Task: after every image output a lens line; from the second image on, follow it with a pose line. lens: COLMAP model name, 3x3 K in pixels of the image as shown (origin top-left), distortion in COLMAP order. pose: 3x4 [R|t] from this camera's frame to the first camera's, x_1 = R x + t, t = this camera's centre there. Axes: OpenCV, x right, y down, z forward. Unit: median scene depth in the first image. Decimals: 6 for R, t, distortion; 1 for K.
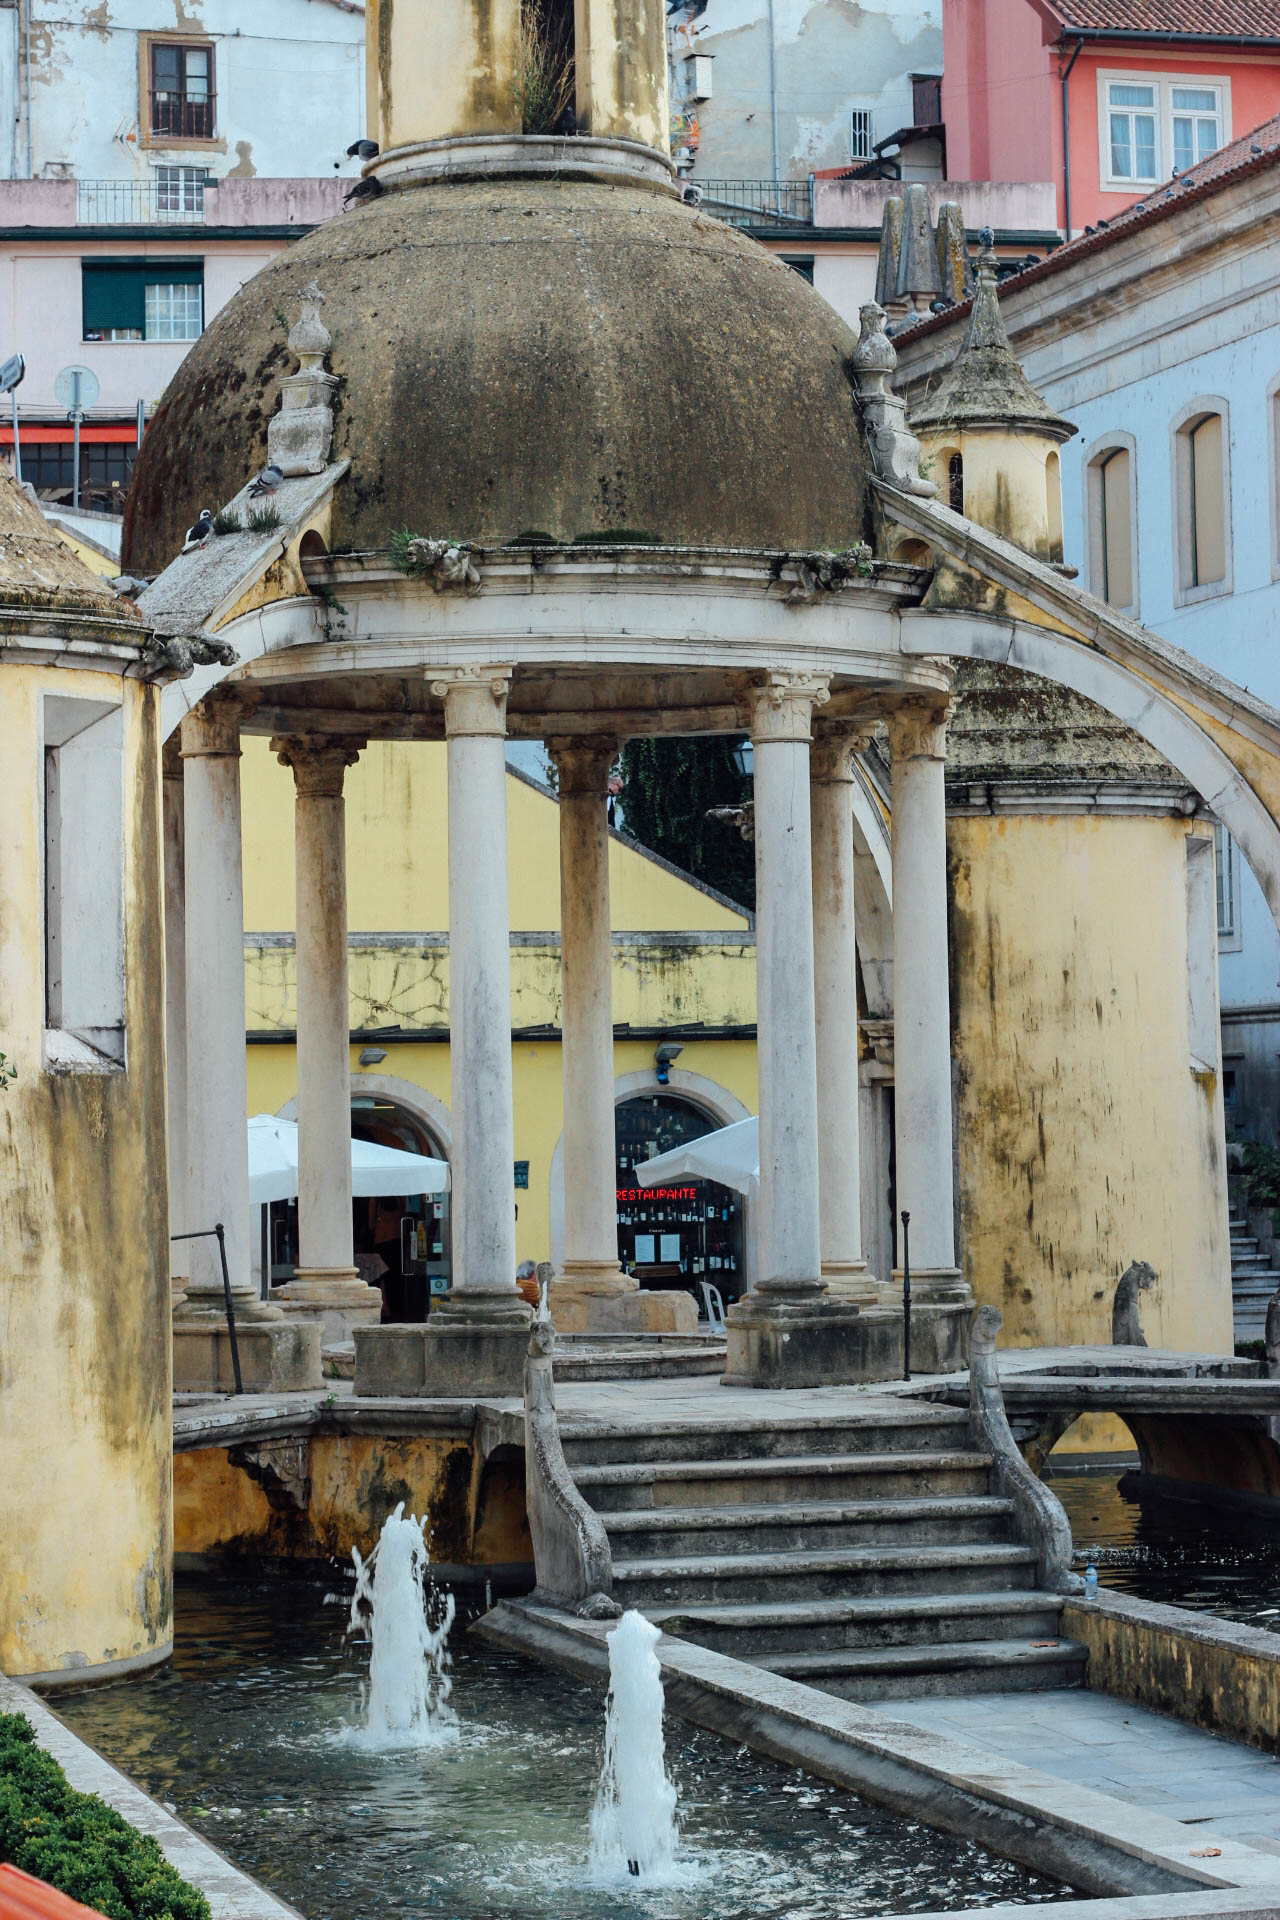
lens RADIAL K [[4389.3, 0, 640.0], [0, 4389.3, 960.0], [0, 0, 1]] dist [-0.063179, -0.259326]
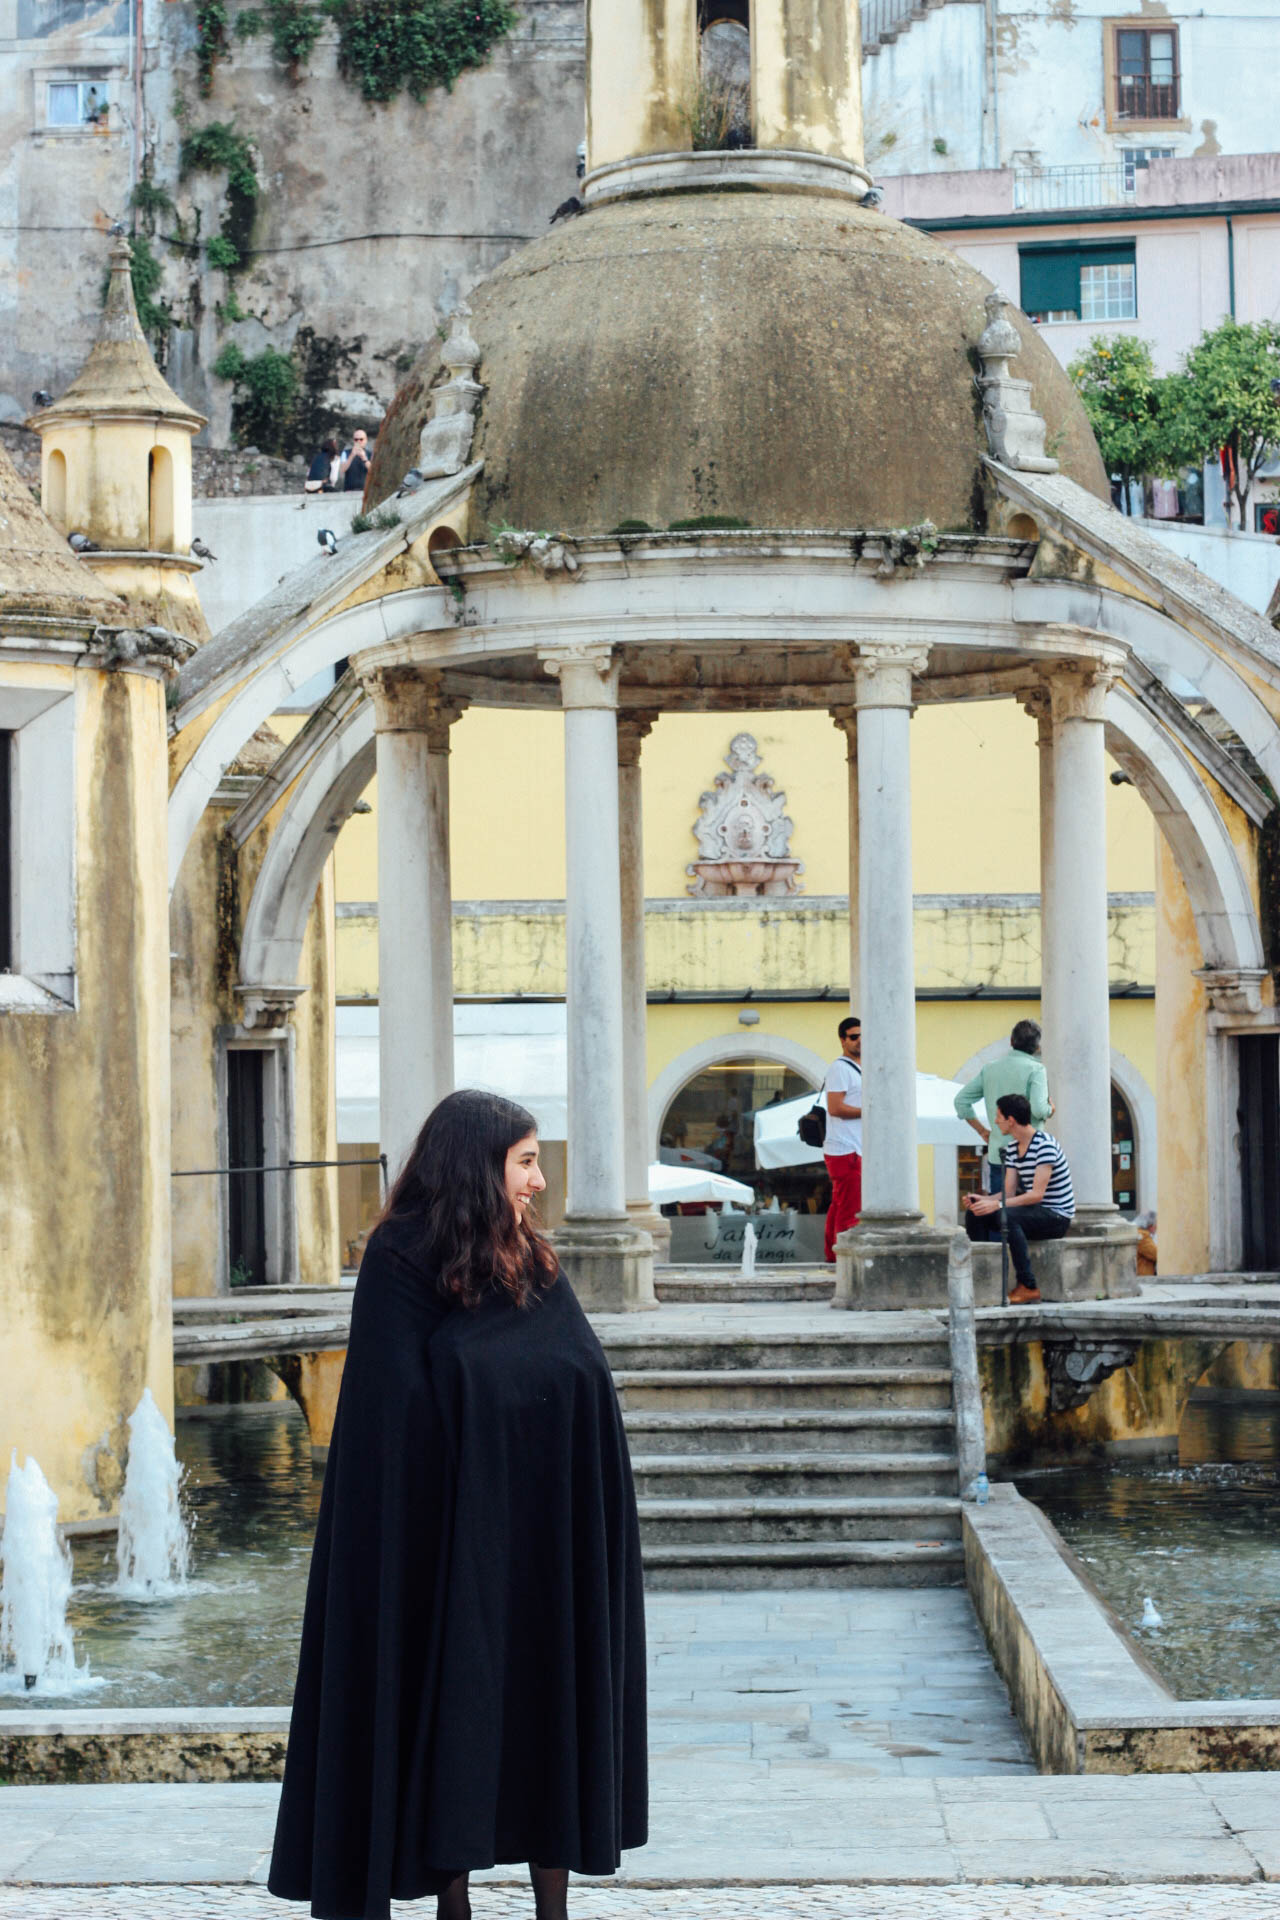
lens RADIAL K [[4389.3, 0, 640.0], [0, 4389.3, 960.0], [0, 0, 1]] dist [-0.063179, -0.259326]
pose [[0.953715, -0.004815, -0.300674, 0.300864], [0.006932, 0.999958, 0.005972, 0.004981], [0.300632, -0.007780, 0.953708, -0.039866]]
